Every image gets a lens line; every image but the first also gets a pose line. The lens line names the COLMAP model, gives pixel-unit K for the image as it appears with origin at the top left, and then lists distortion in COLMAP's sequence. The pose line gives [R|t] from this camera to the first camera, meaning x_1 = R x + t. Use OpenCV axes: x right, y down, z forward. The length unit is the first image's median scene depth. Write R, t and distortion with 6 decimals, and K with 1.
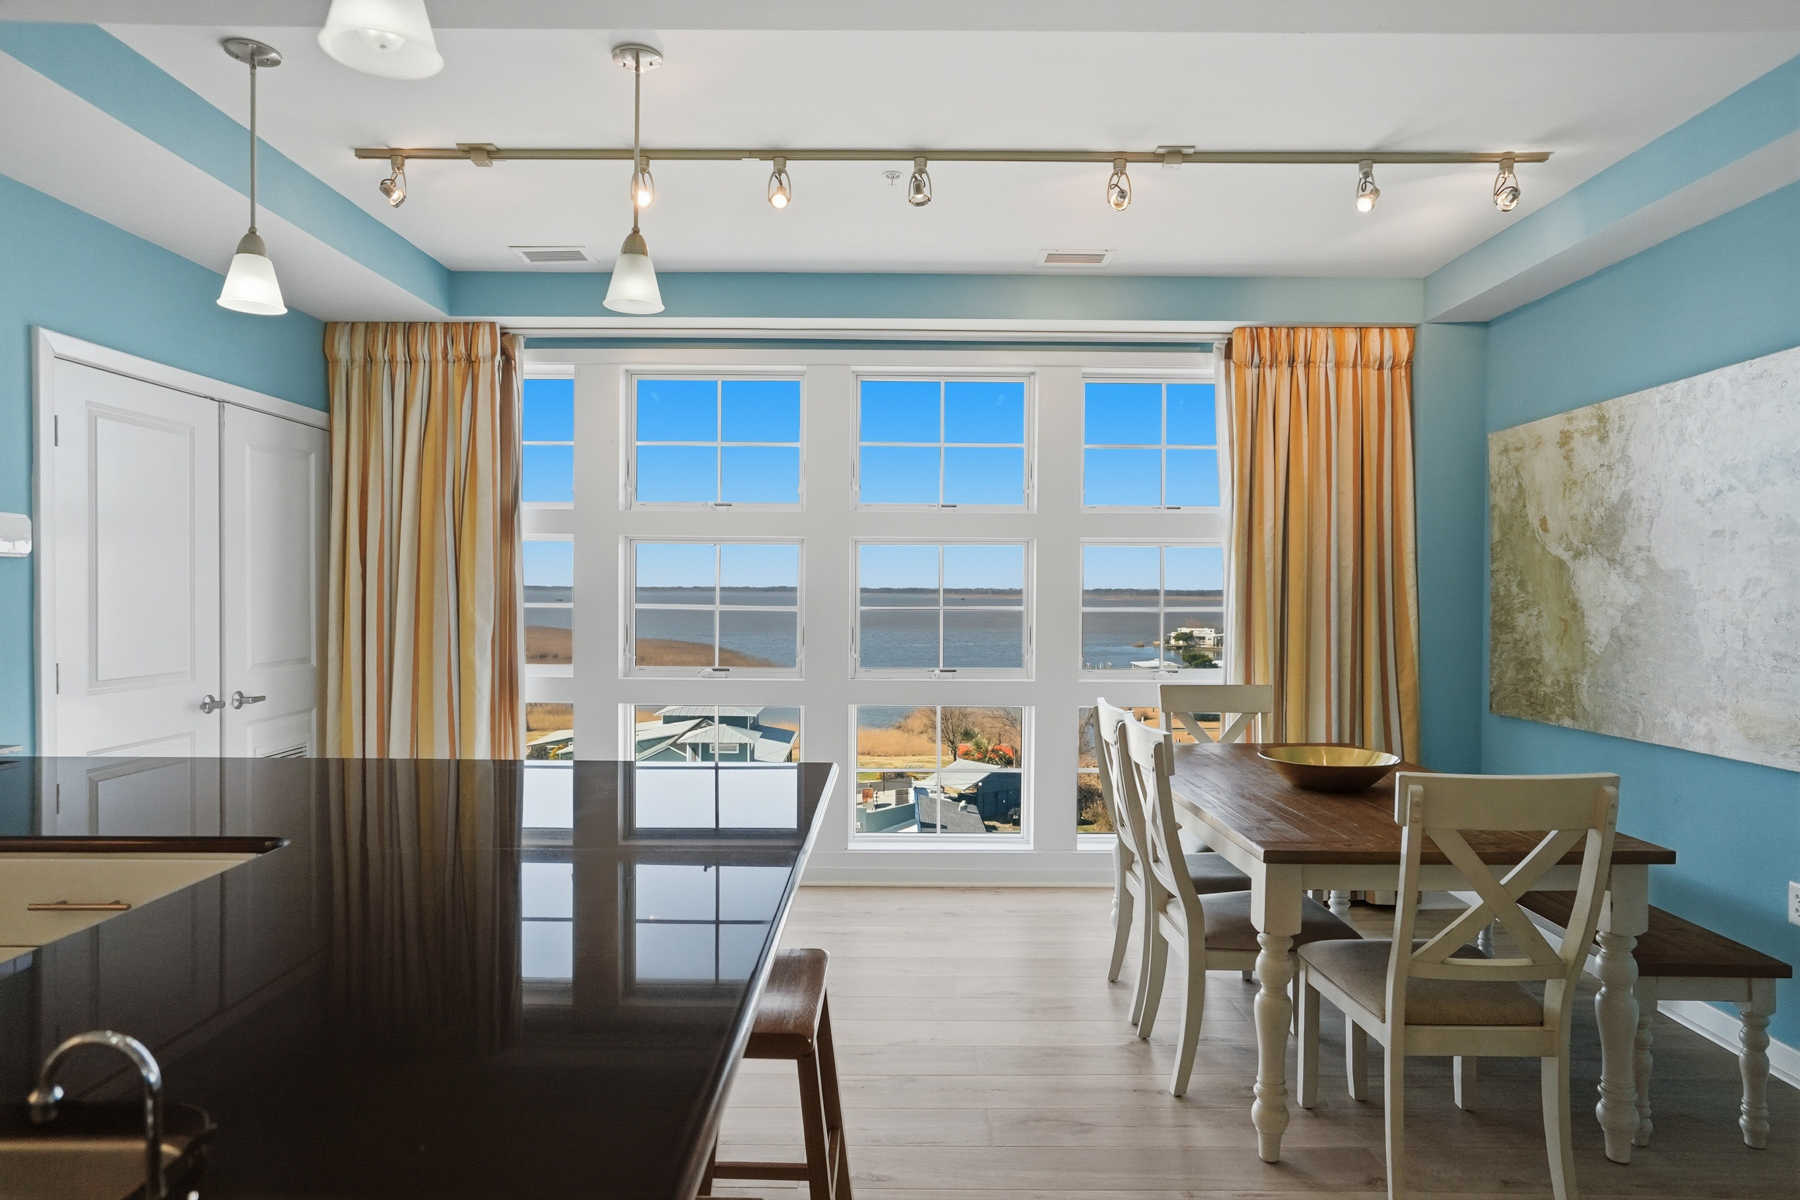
lens RADIAL K [[1066.1, 0, 892.5], [0, 1066.1, 606.9], [0, 0, 1]] dist [-0.021497, 0.013188]
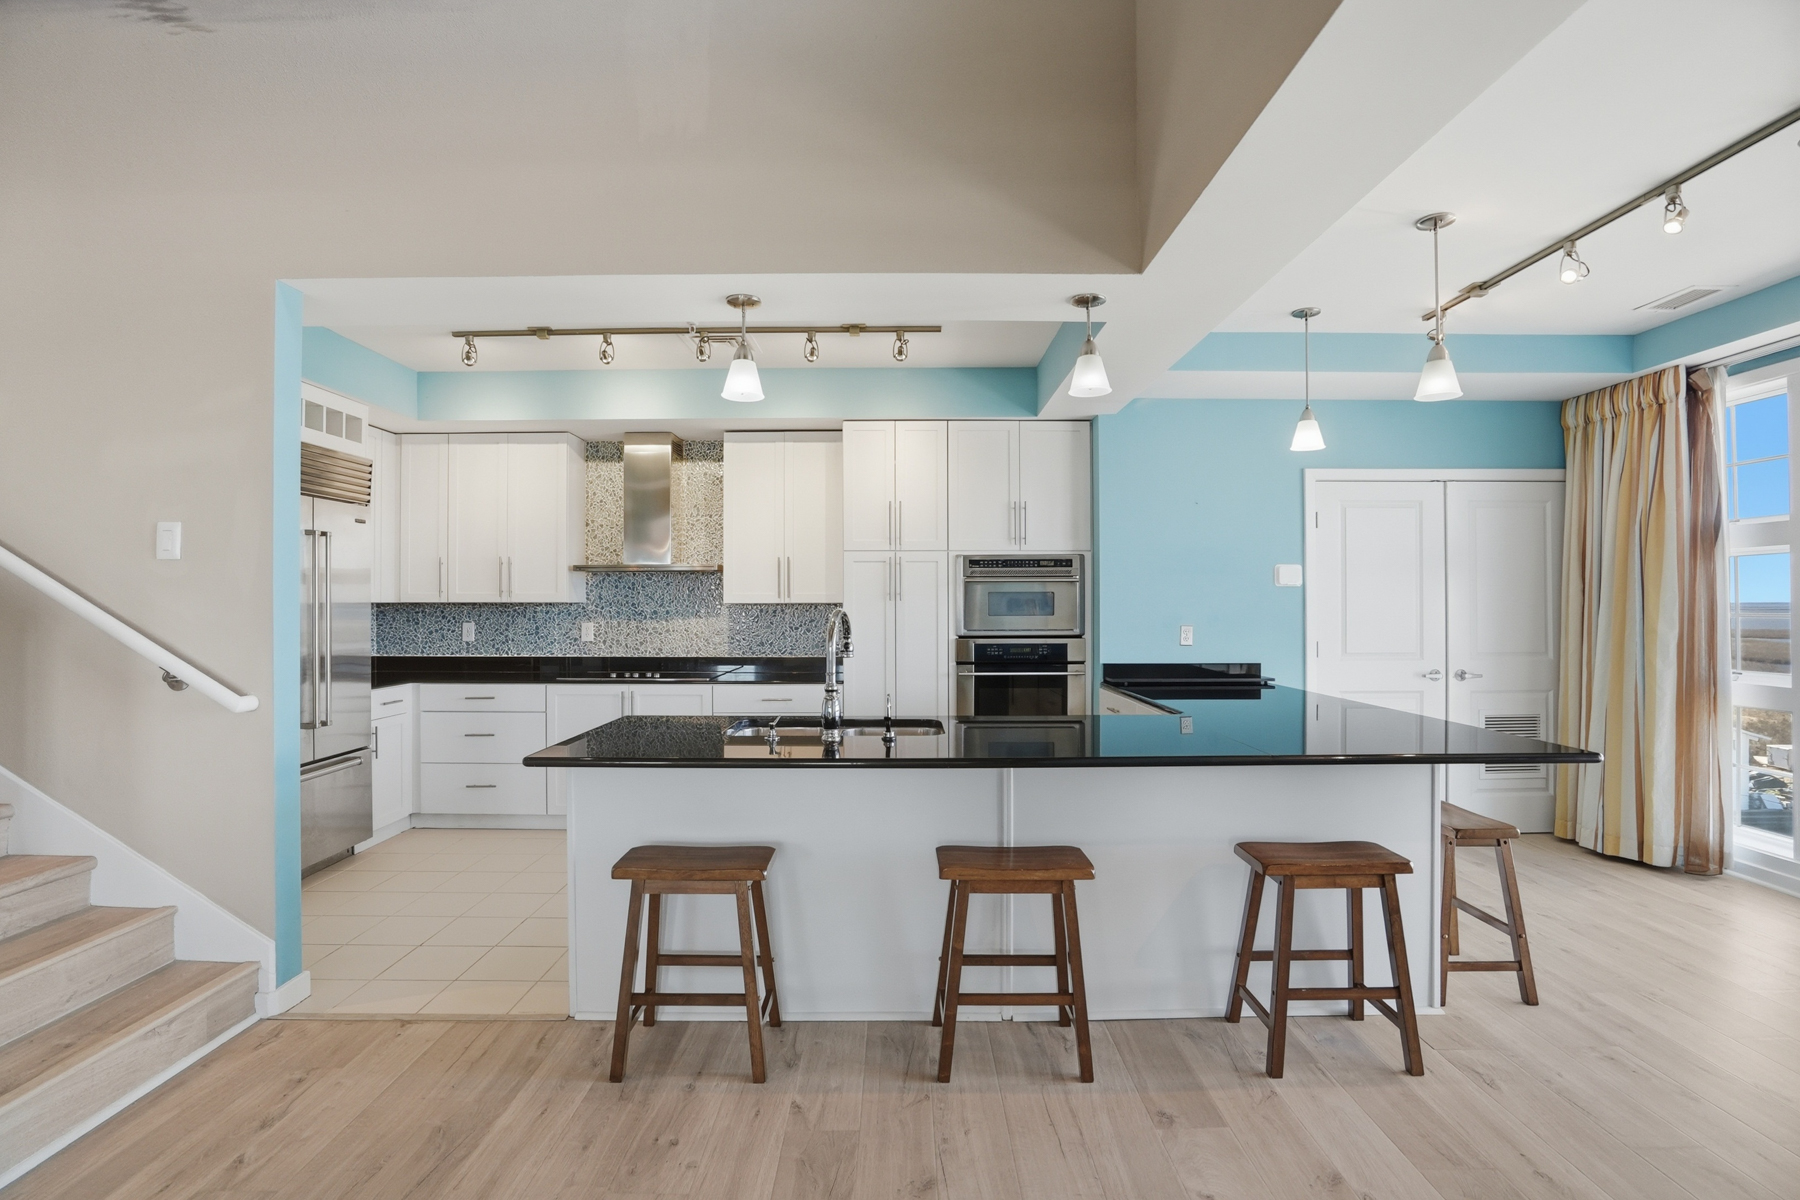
lens RADIAL K [[845.7, 0, 902.8], [0, 845.7, 597.7], [0, 0, 1]] dist [-0.054093, 0.018480]
pose [[0.006489, -0.015485, -0.999859, 0.492785], [-0.013901, 0.999782, -0.015574, 0.006434], [0.999882, 0.014000, 0.006273, 0.167957]]
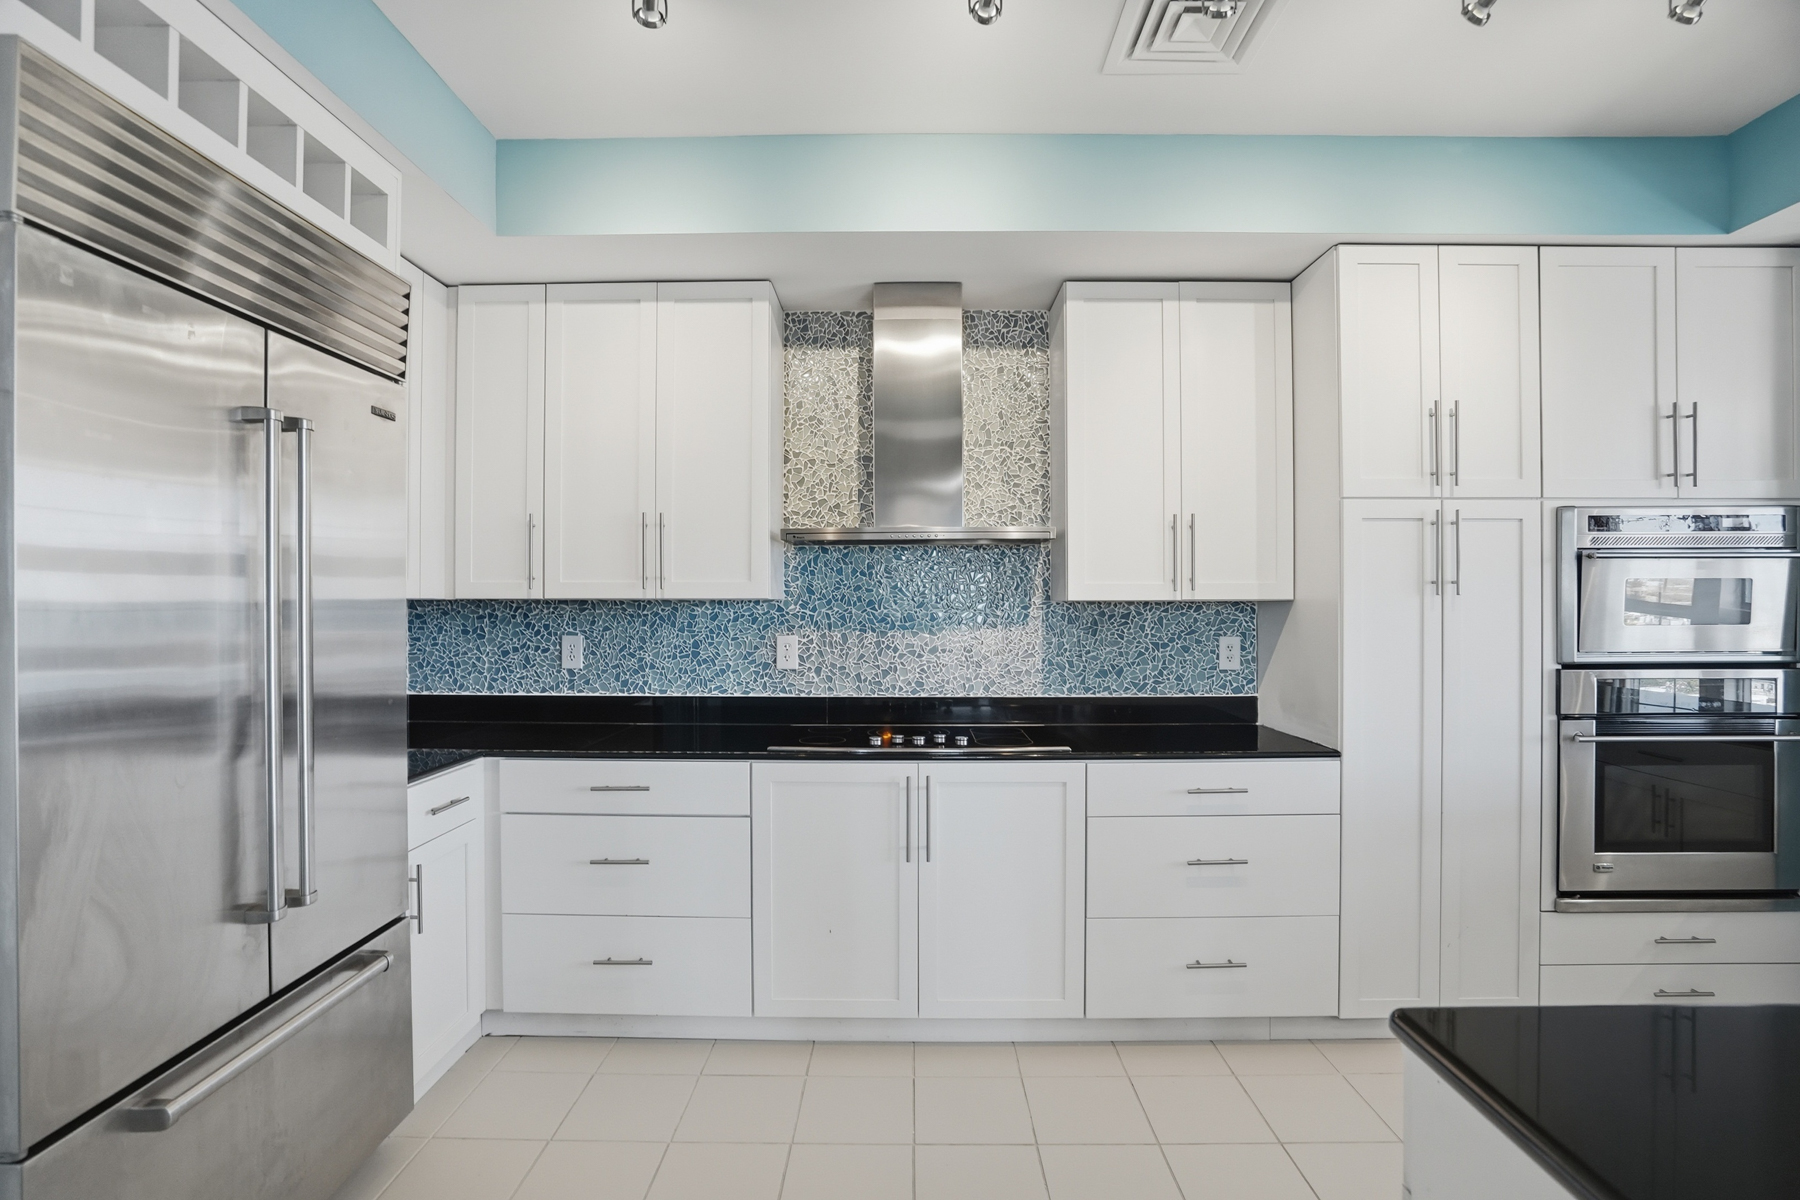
lens RADIAL K [[845.7, 0, 903.9], [0, 845.7, 599.4], [0, 0, 1]] dist [-0.054093, 0.018480]
pose [[-0.007562, -0.010965, -0.999911, -0.041736], [-0.014076, 0.999842, -0.010857, 0.006736], [0.999872, 0.013992, -0.007716, -0.180100]]
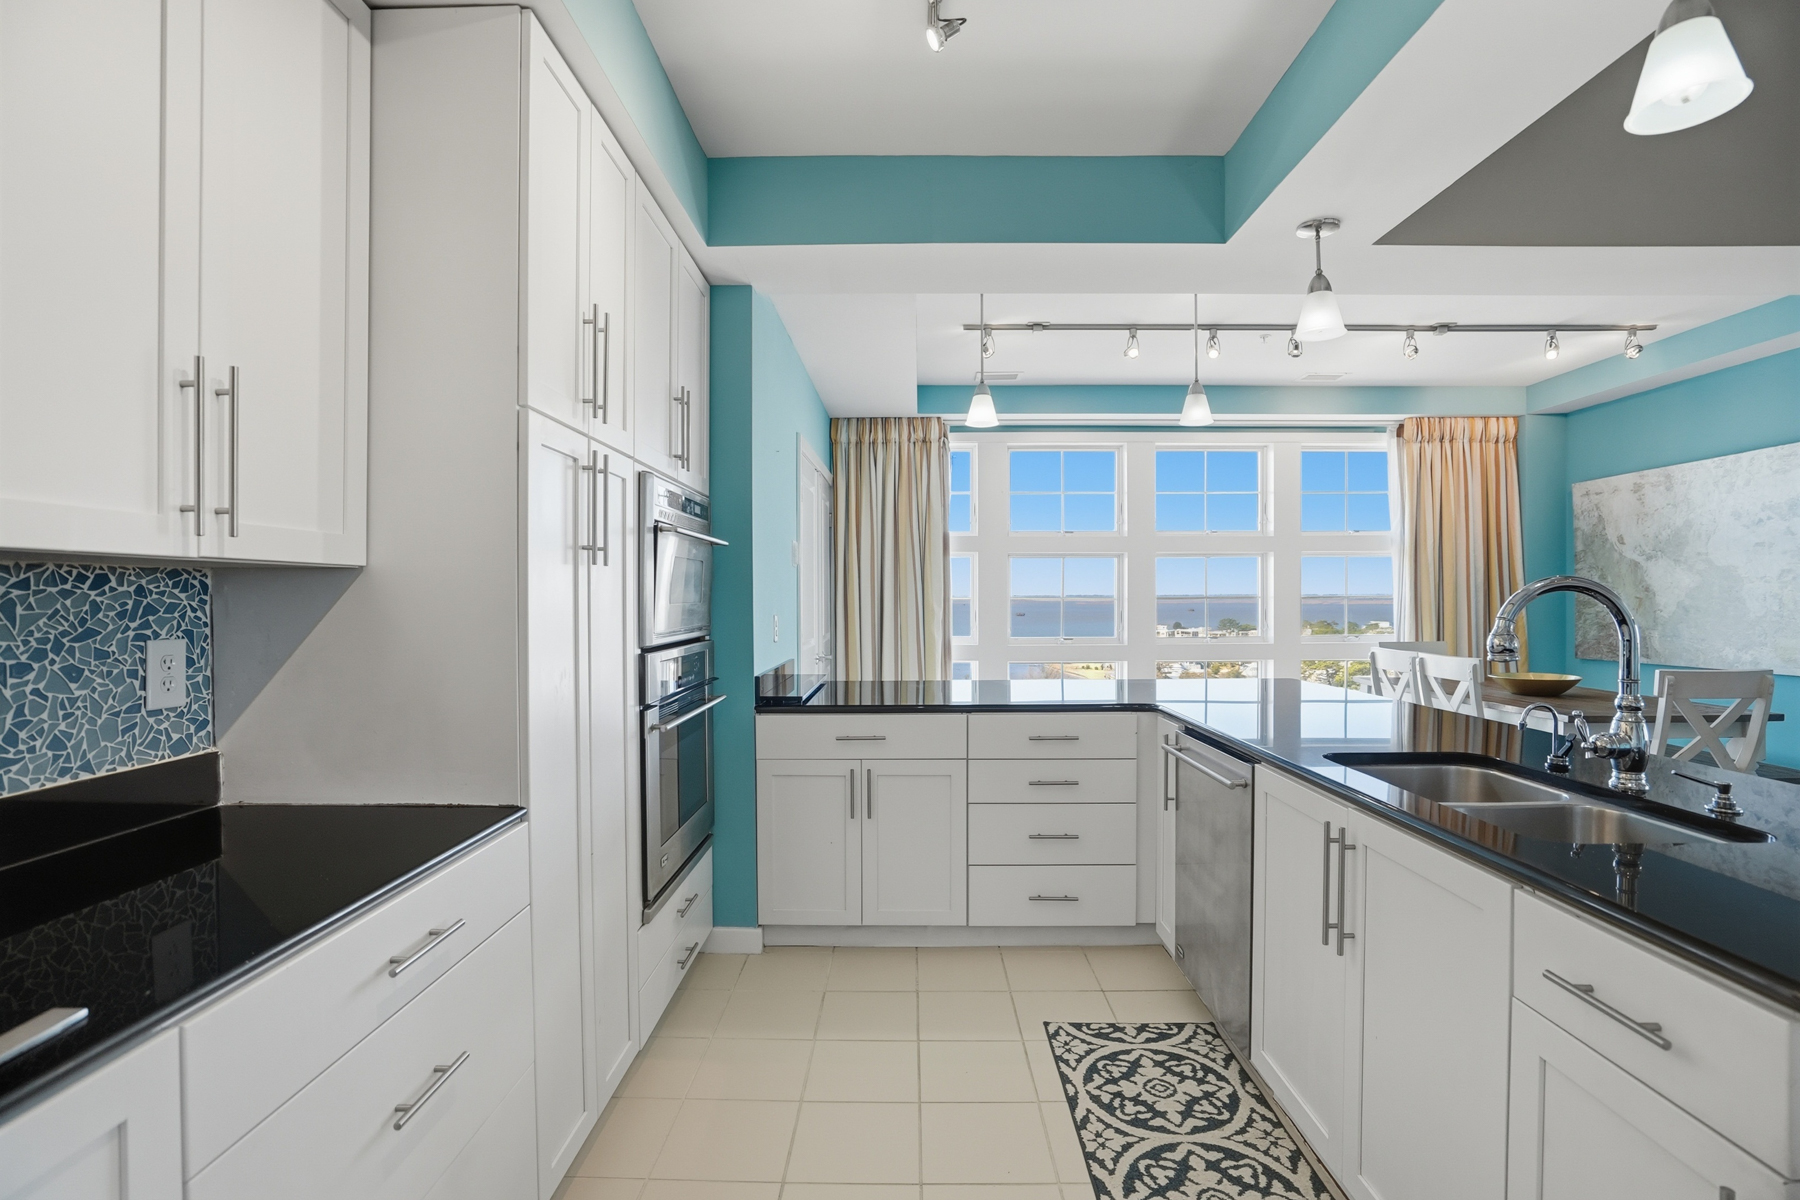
lens RADIAL K [[845.7, 0, 893.2], [0, 845.7, 606.0], [0, 0, 1]] dist [-0.054093, 0.018480]
pose [[0.999862, -0.010844, -0.012555, -0.432170], [0.010767, 0.999923, -0.006208, 0.017313], [0.012622, 0.006072, 0.999902, -0.243061]]
